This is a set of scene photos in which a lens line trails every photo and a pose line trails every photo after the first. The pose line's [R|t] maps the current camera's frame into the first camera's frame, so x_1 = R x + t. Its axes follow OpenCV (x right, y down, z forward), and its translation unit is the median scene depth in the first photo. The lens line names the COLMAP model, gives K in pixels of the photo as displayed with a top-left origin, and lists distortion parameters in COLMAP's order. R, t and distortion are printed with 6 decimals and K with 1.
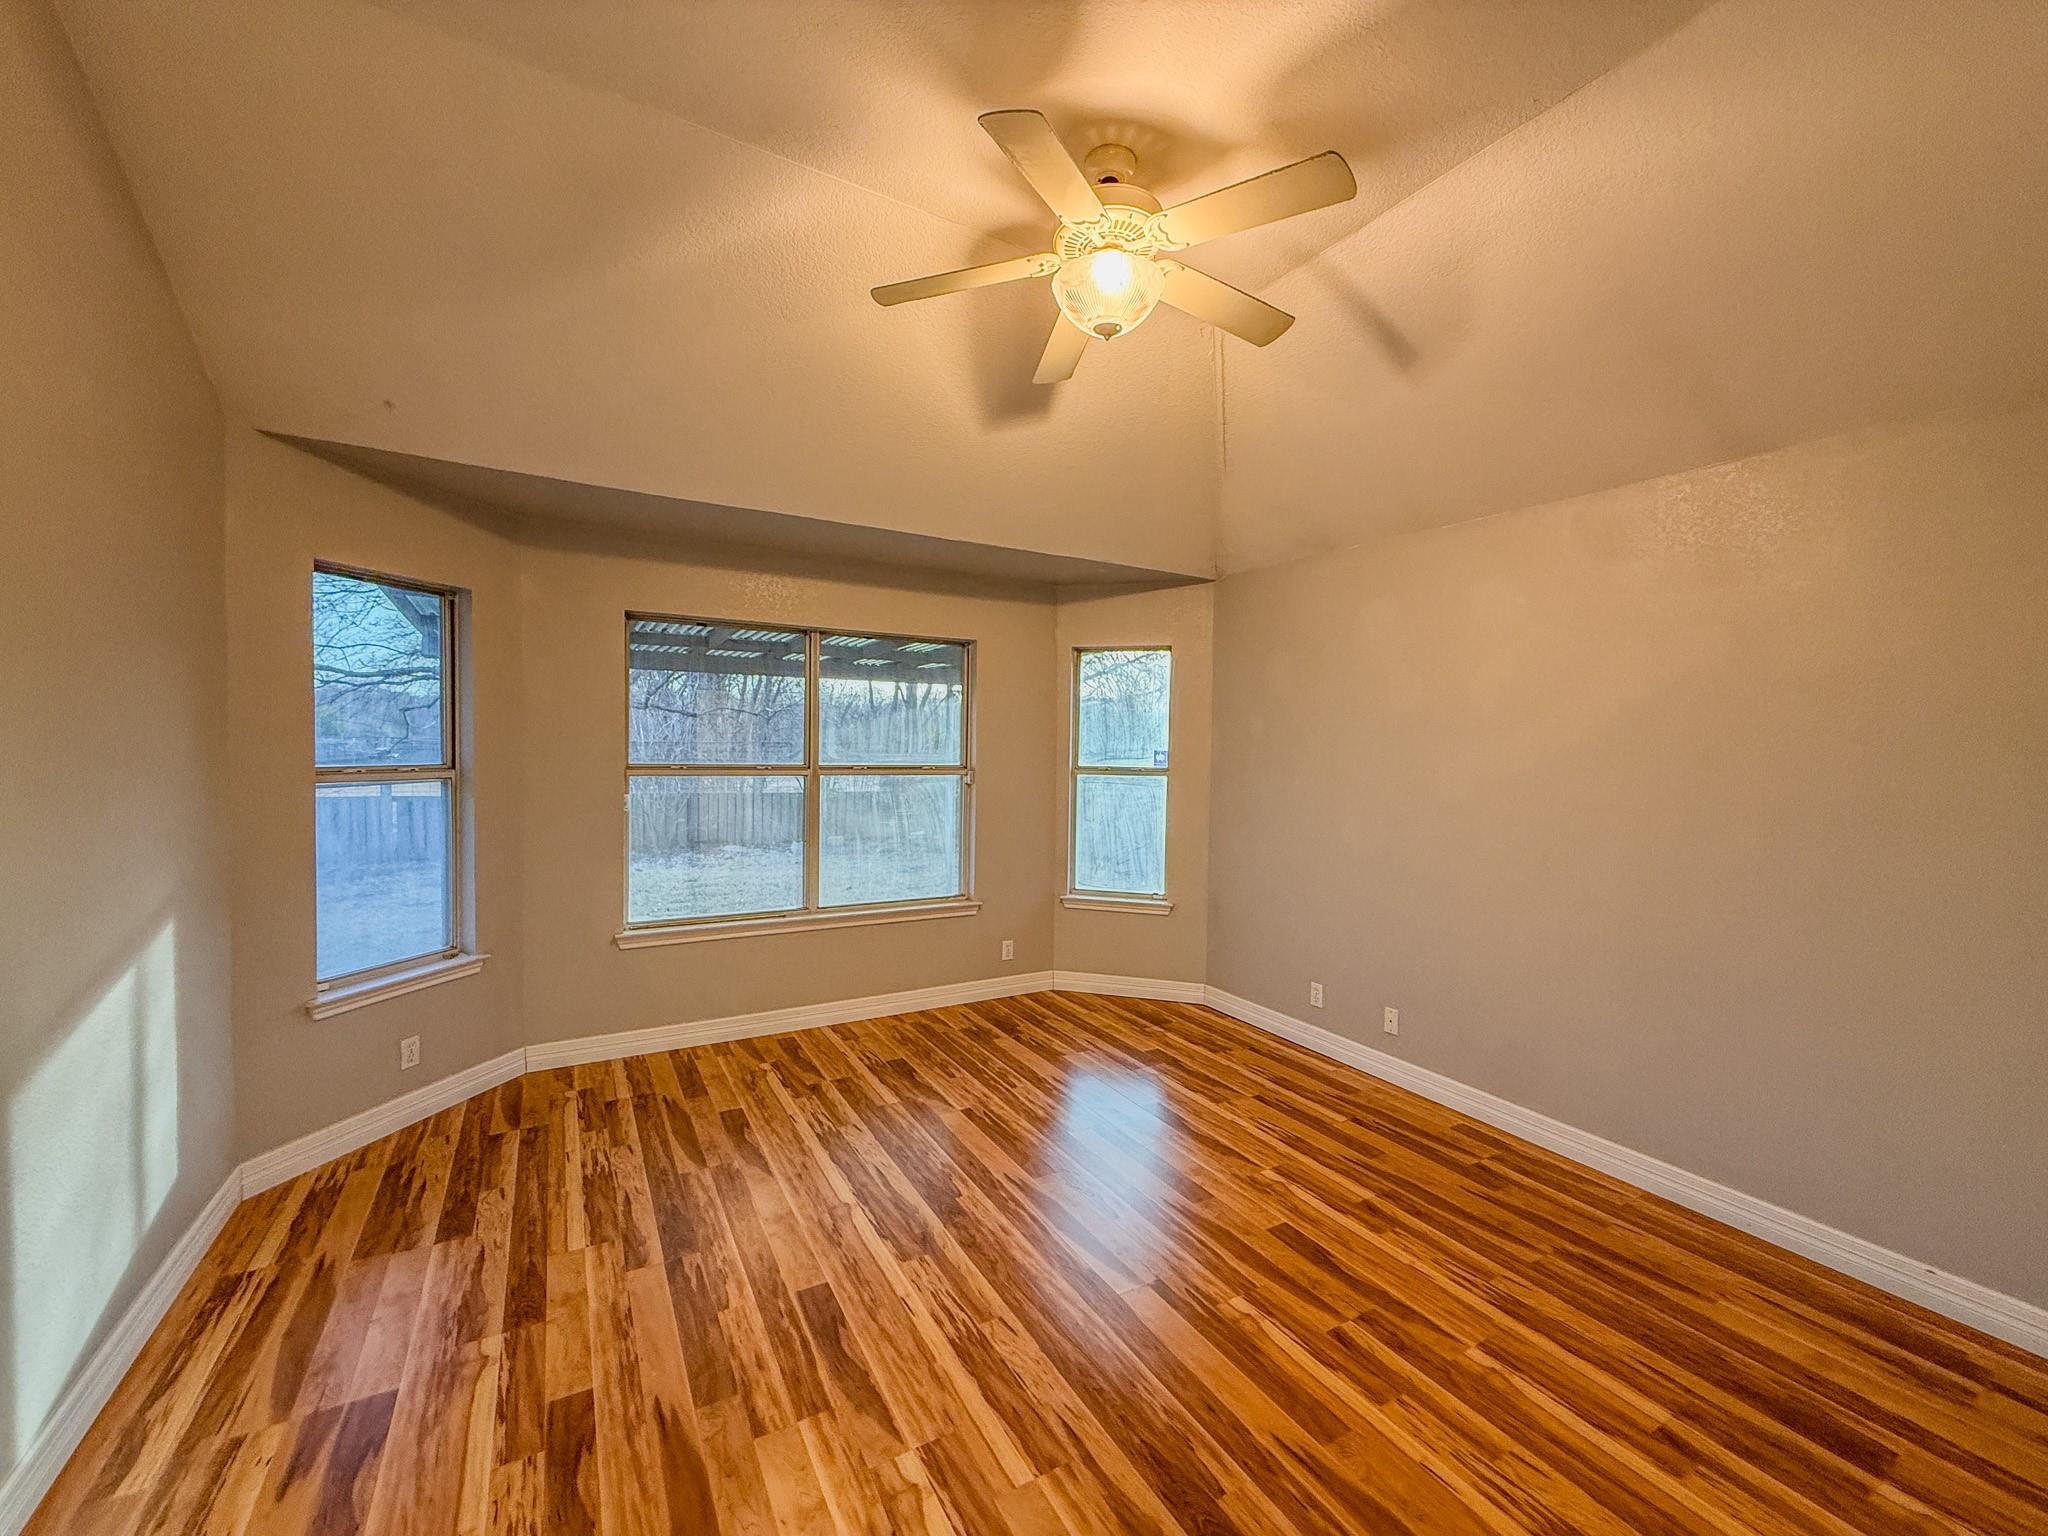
lens RADIAL K [[816.2, 0, 1021.5], [0, 816.2, 763.1], [0, 0, 1]] dist [-0.000815, 0.000364]
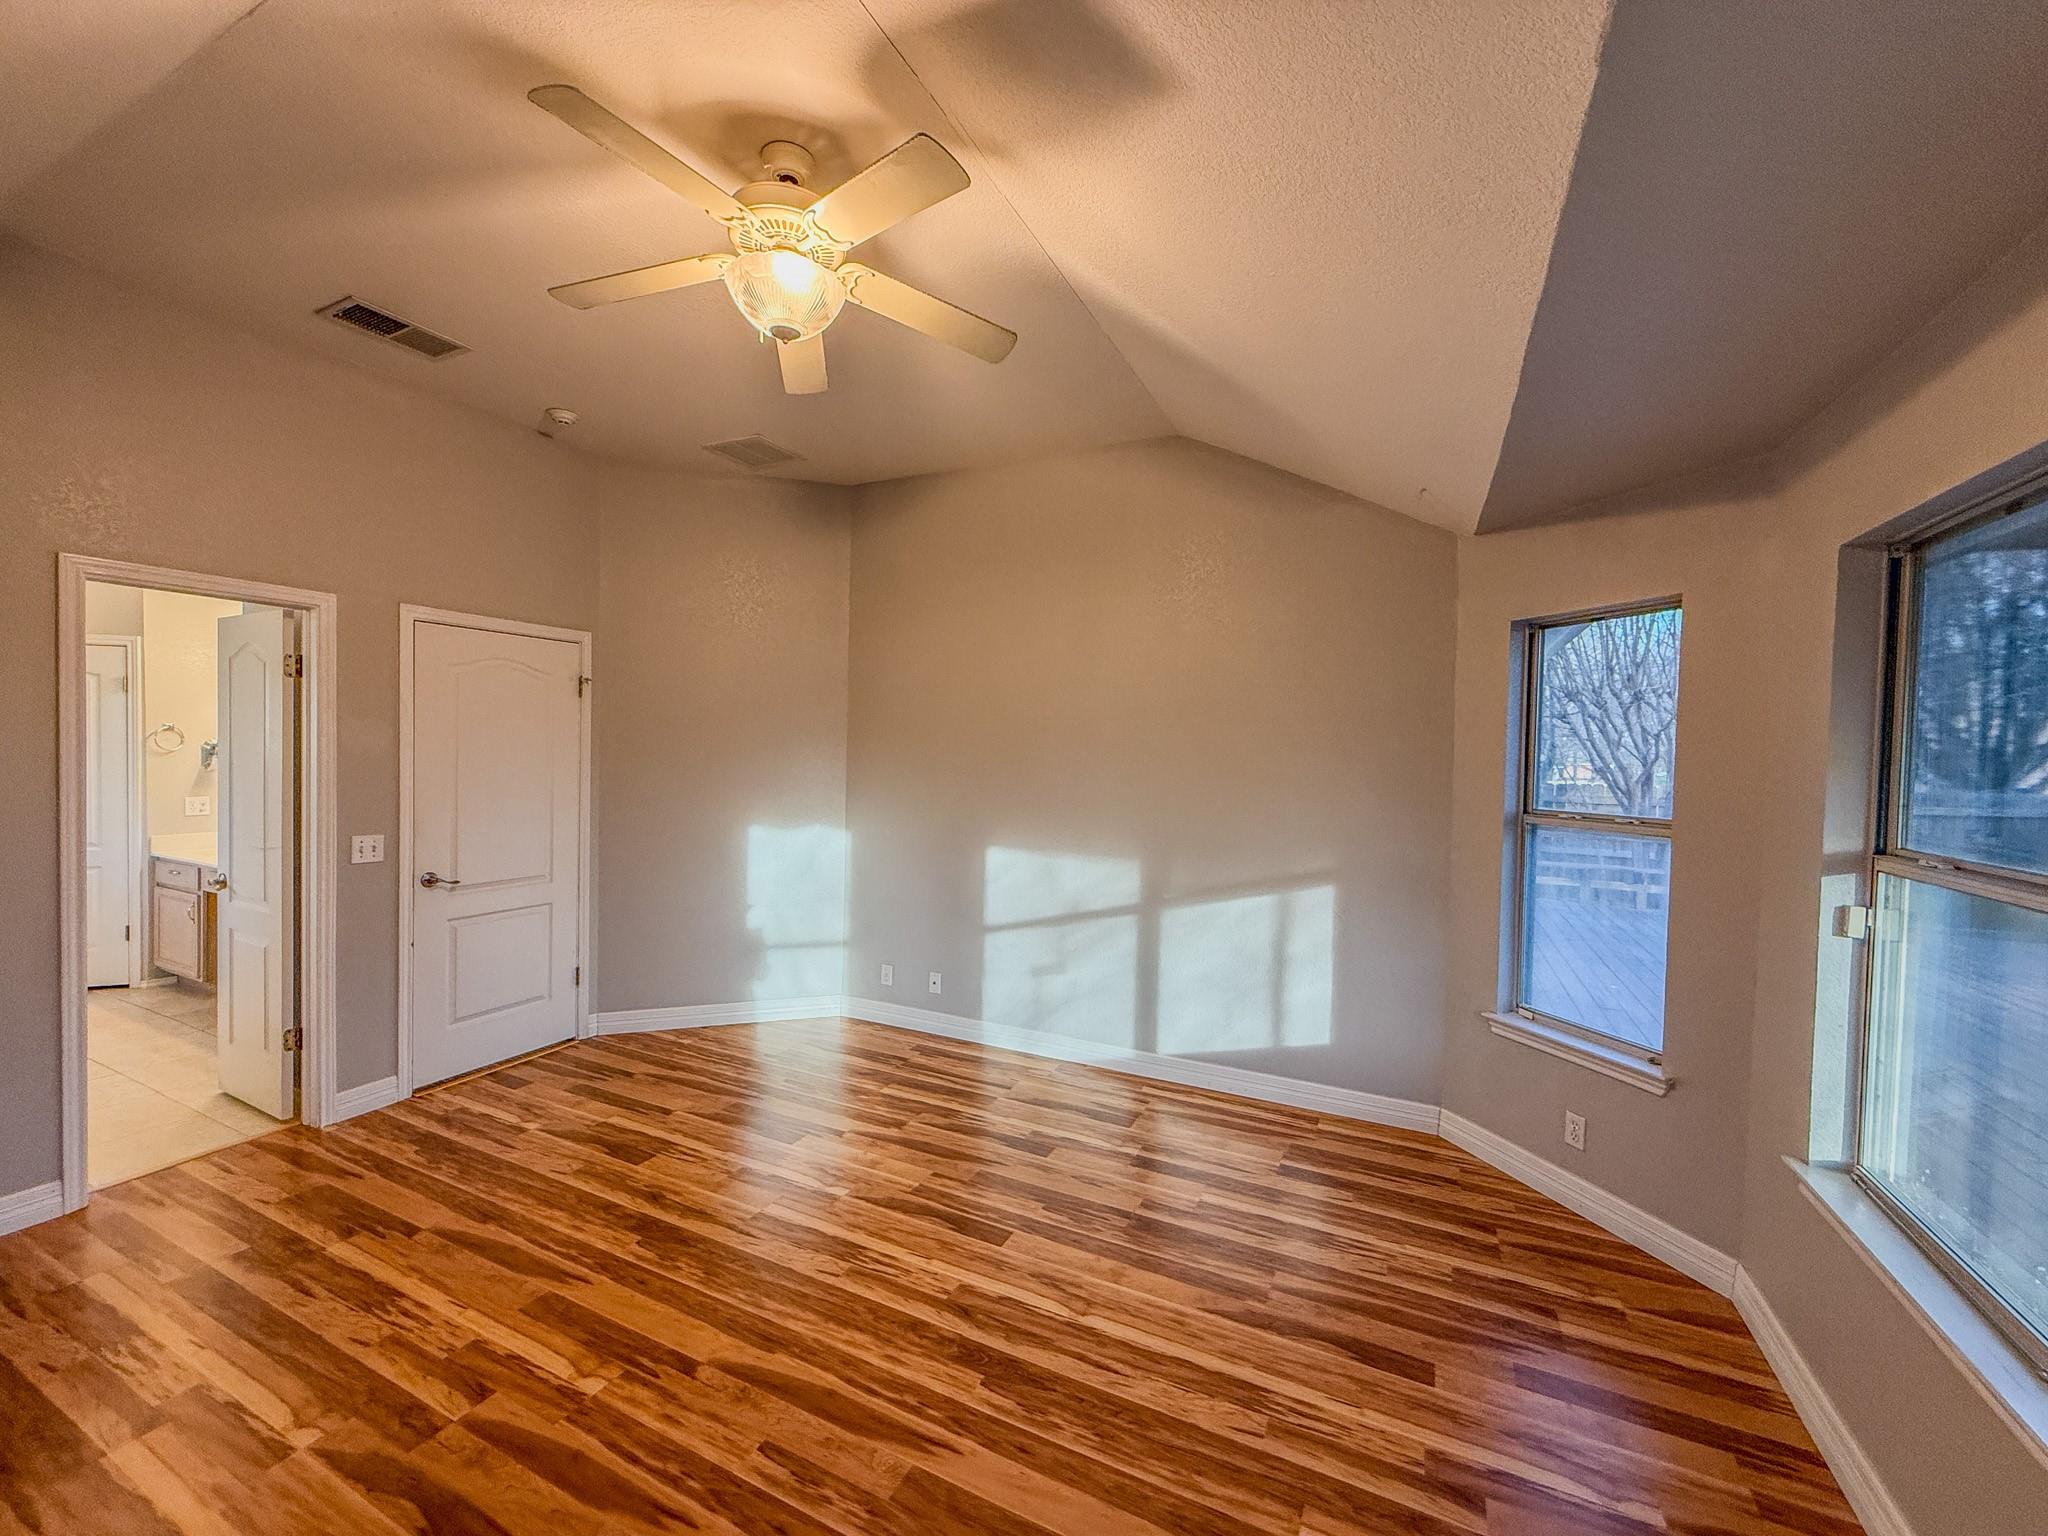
lens RADIAL K [[816.2, 0, 1023.0], [0, 816.2, 775.2], [0, 0, 1]] dist [-0.000815, 0.000364]
pose [[-0.826540, -0.020700, -0.562497, 0.340308], [-0.051116, 0.997955, 0.038385, -0.053832], [0.560552, 0.060480, -0.825908, 1.683823]]
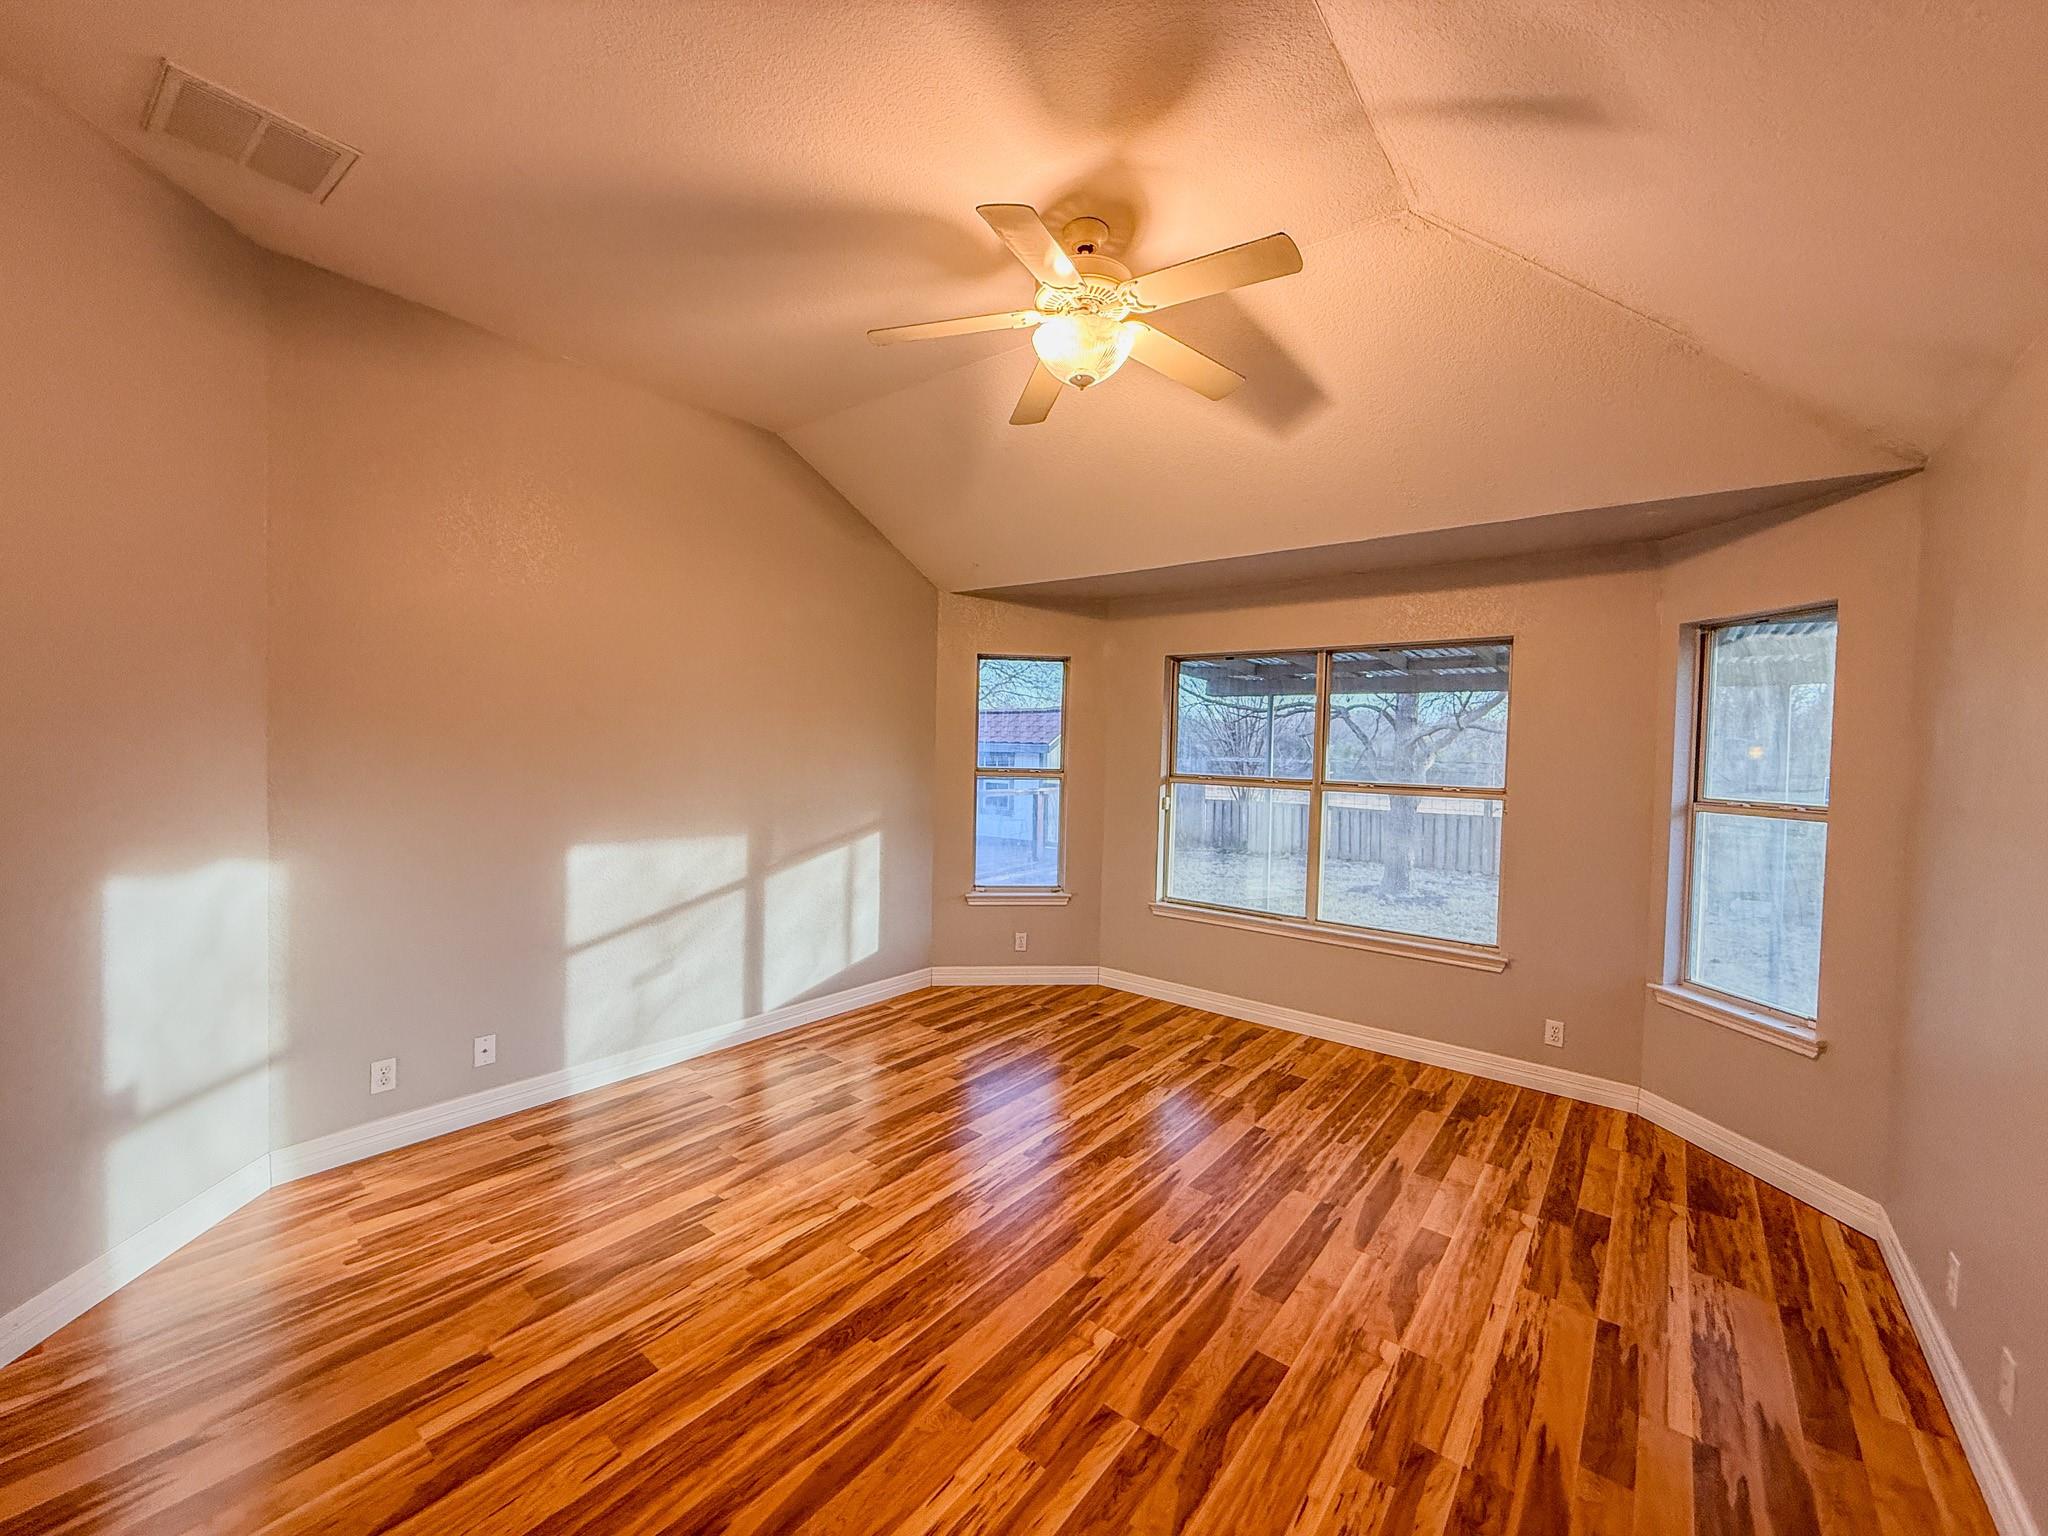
lens RADIAL K [[816.2, 0, 1019.6], [0, 816.2, 764.7], [0, 0, 1]] dist [-0.000815, 0.000364]
pose [[0.369131, 0.013661, -0.929277, 0.955074], [-0.040853, 0.999164, -0.001539, -0.001866], [0.928479, 0.038531, 0.369380, 0.453294]]
